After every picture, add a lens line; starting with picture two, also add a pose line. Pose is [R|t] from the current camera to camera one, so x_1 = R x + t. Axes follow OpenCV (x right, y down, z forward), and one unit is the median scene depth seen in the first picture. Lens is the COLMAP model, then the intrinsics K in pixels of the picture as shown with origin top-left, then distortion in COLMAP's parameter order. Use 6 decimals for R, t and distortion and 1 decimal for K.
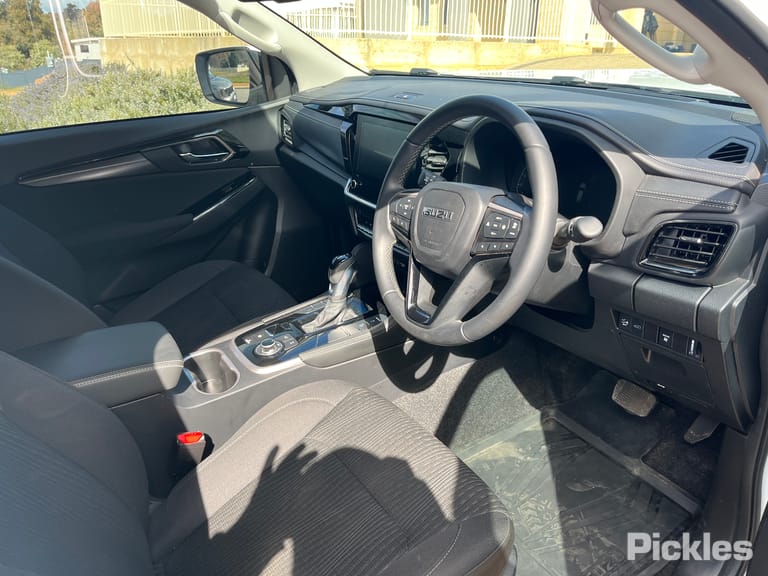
lens RADIAL K [[582.8, 0, 387.6], [0, 582.8, 307.6], [0, 0, 1]] dist [0.046523, -0.074637]
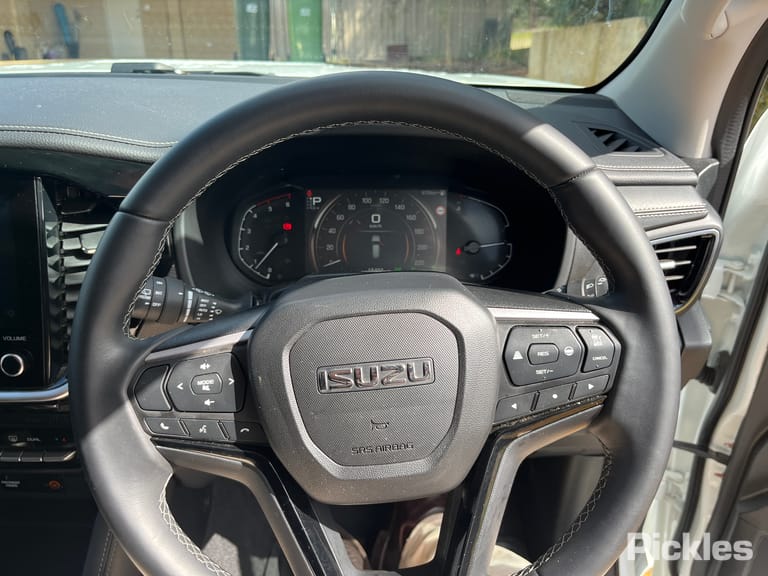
lens RADIAL K [[582.8, 0, 385.2], [0, 582.8, 289.5], [0, 0, 1]] dist [0.046523, -0.074637]
pose [[0.514252, -0.310875, 0.799313, -0.102470], [0.342876, 0.928793, 0.140638, -0.131684], [-0.786117, 0.201742, 0.584226, 0.370134]]
